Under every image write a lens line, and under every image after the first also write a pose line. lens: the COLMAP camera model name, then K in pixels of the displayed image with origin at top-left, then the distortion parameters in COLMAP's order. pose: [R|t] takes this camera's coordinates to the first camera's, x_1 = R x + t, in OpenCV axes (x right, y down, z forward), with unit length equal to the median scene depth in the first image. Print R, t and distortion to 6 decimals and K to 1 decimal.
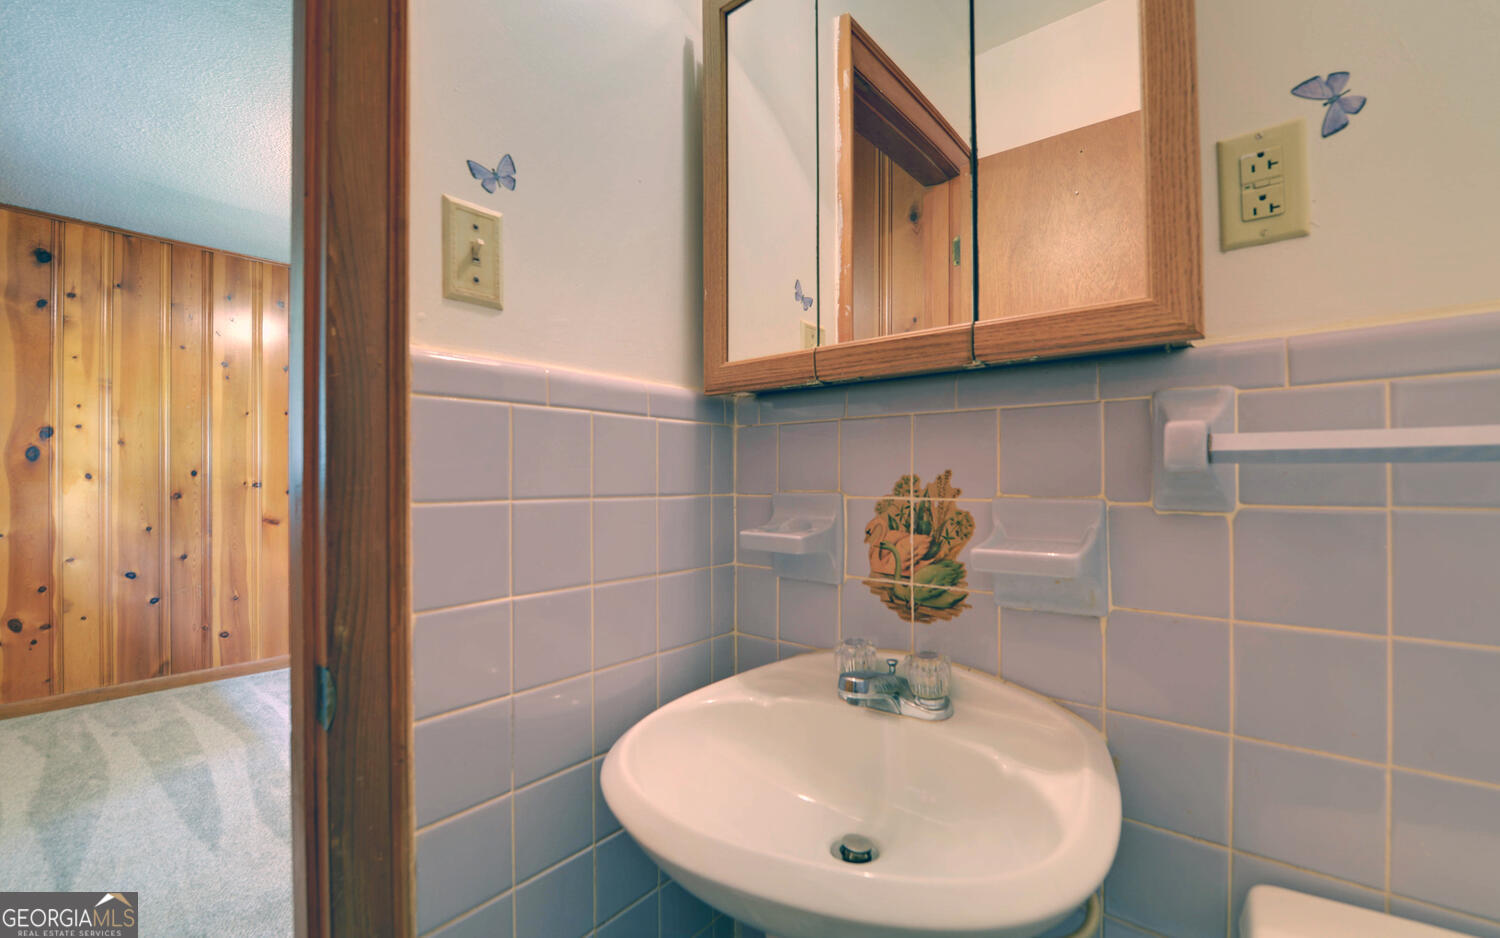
lens RADIAL K [[624.9, 0, 745.0], [0, 624.9, 473.8], [0, 0, 1]] dist [0.001097, -0.002755]
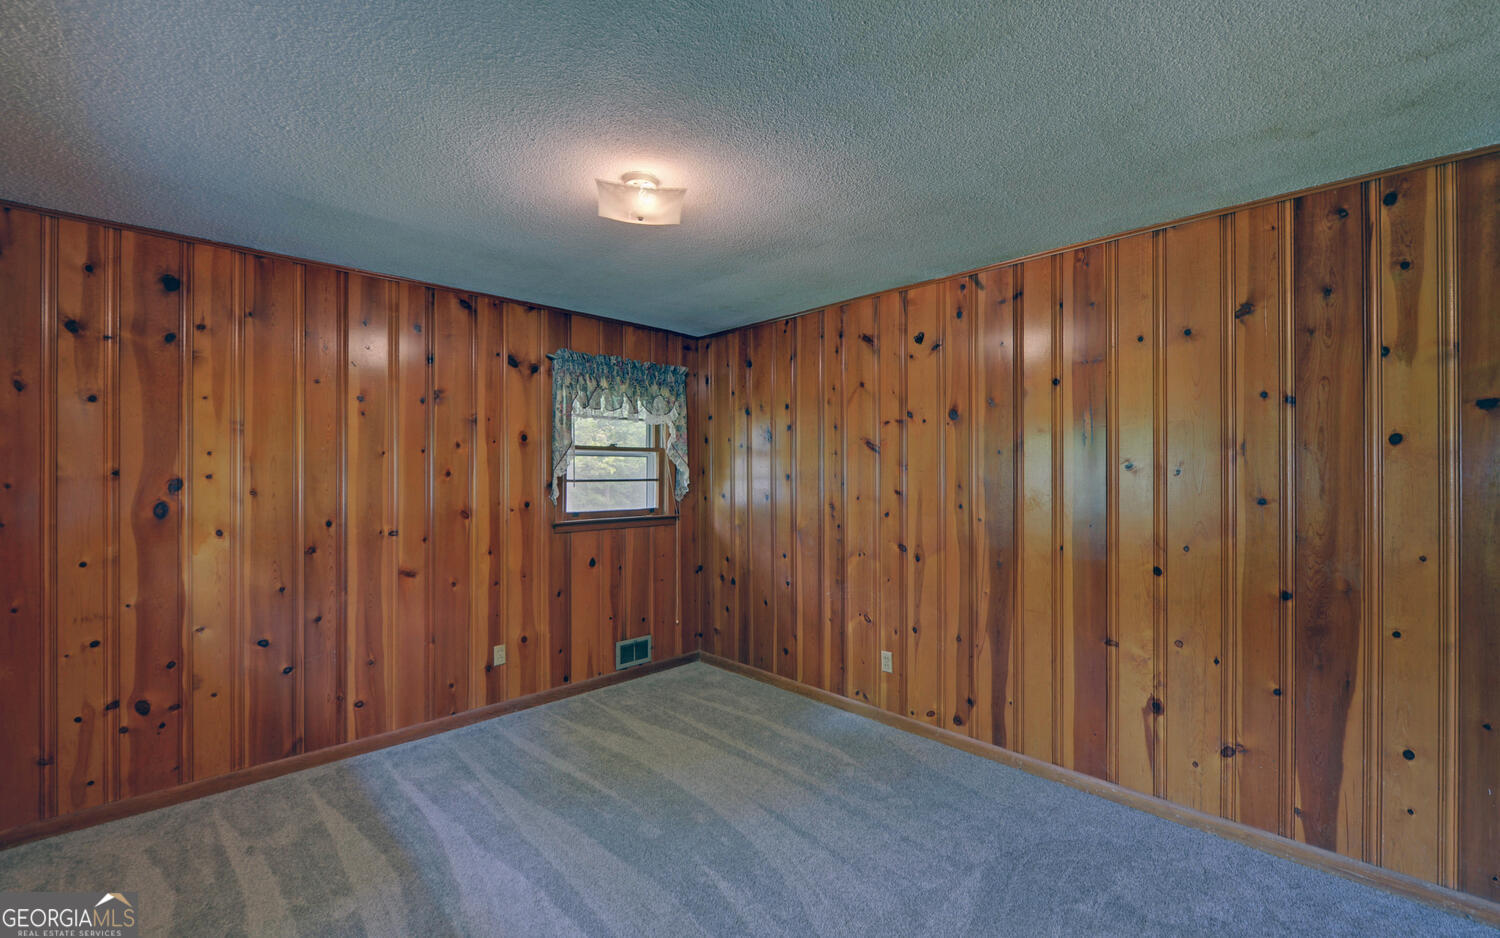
lens RADIAL K [[624.9, 0, 759.1], [0, 624.9, 469.1], [0, 0, 1]] dist [0.001097, -0.002755]
pose [[0.996010, 0.004029, -0.089152, -0.325146], [-0.003680, 0.999985, 0.004077, -0.137237], [0.089167, -0.003732, 0.996010, 0.287385]]
